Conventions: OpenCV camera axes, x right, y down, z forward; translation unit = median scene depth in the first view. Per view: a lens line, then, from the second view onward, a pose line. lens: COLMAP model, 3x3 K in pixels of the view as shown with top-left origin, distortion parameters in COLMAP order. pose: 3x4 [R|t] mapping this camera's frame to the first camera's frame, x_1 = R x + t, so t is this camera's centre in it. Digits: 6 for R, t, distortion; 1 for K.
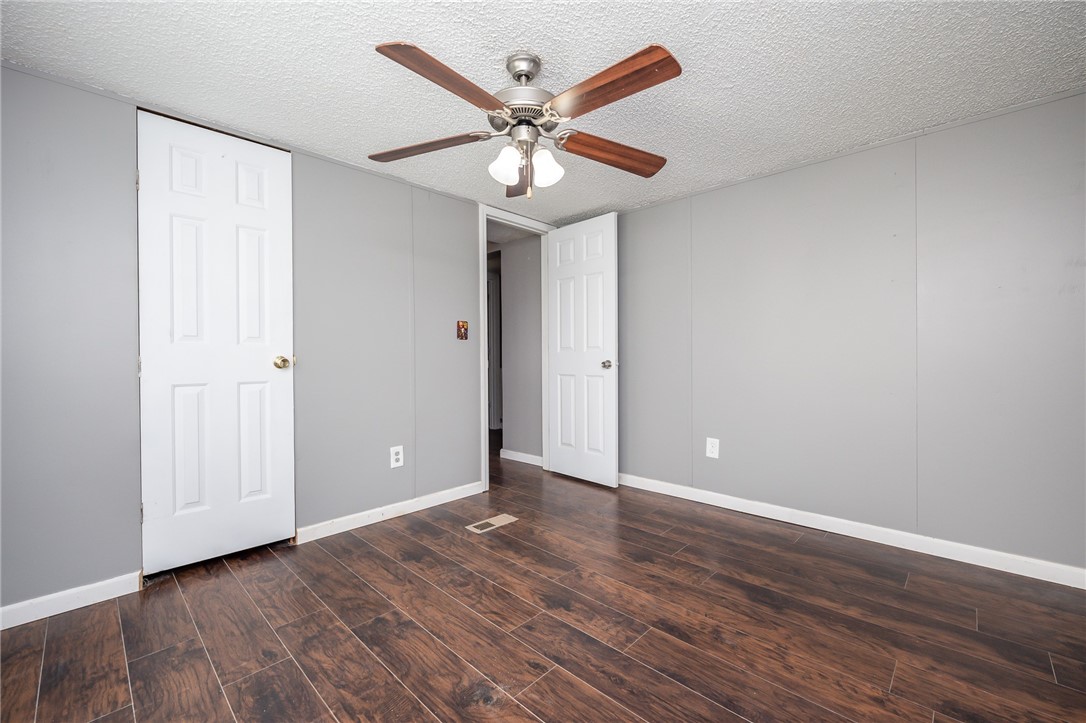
lens RADIAL K [[454.5, 0, 548.1], [0, 454.5, 362.2], [0, 0, 1]] dist [-0.004995, -0.000587]
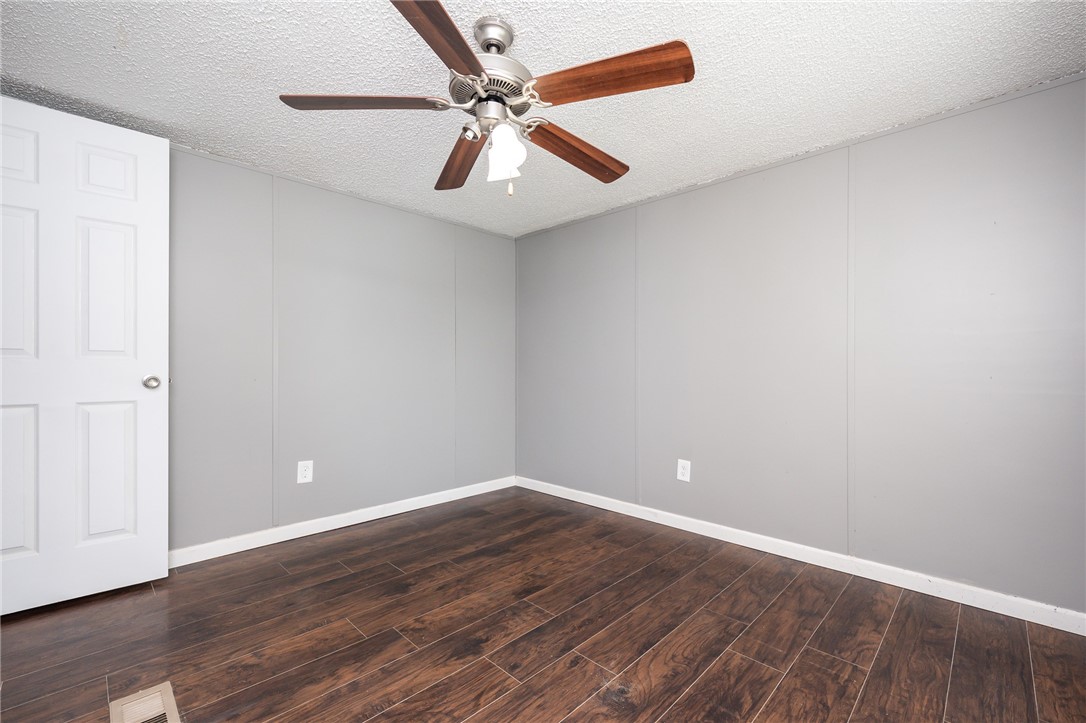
lens RADIAL K [[454.5, 0, 548.4], [0, 454.5, 376.0], [0, 0, 1]] dist [-0.004995, -0.000587]
pose [[0.009468, -0.010304, 0.999902, -0.858868], [0.009443, 0.999903, 0.010215, -0.009486], [-0.999911, 0.009345, 0.009564, 0.829998]]
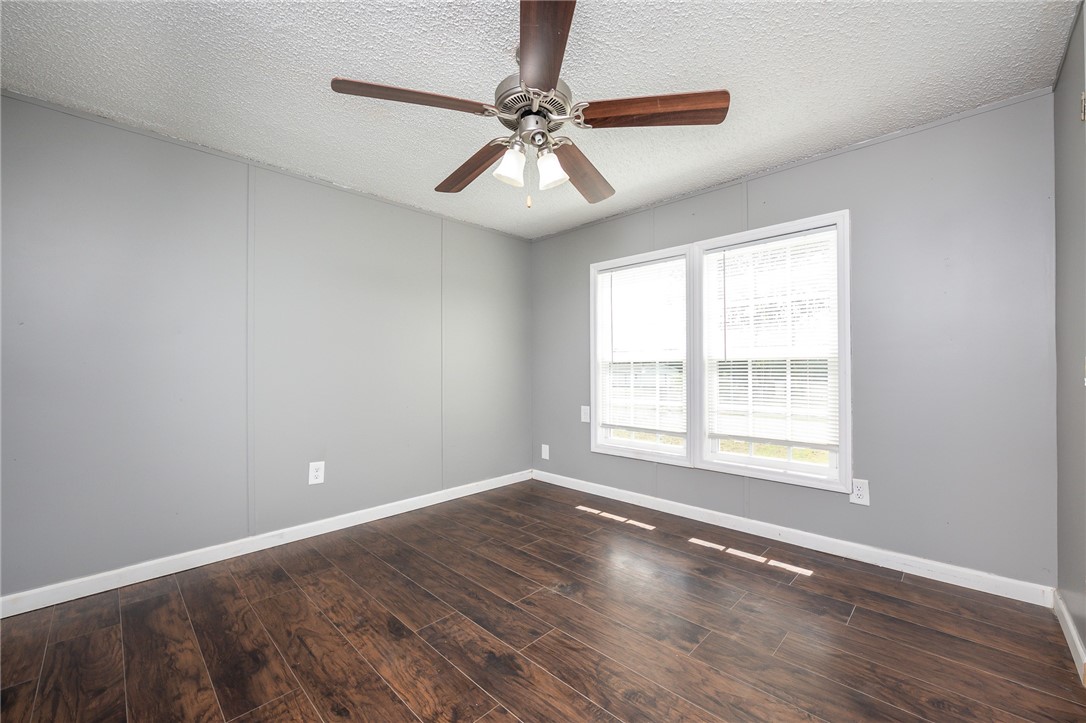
lens RADIAL K [[435.2, 0, 544.3], [0, 435.2, 368.2], [0, 0, 1]] dist [-0.009233, 0.000512]
pose [[-0.999837, 0.013477, 0.012011, -0.074402], [0.013655, 0.999797, 0.014849, -0.016423], [-0.011809, 0.015010, -0.999818, 1.772153]]
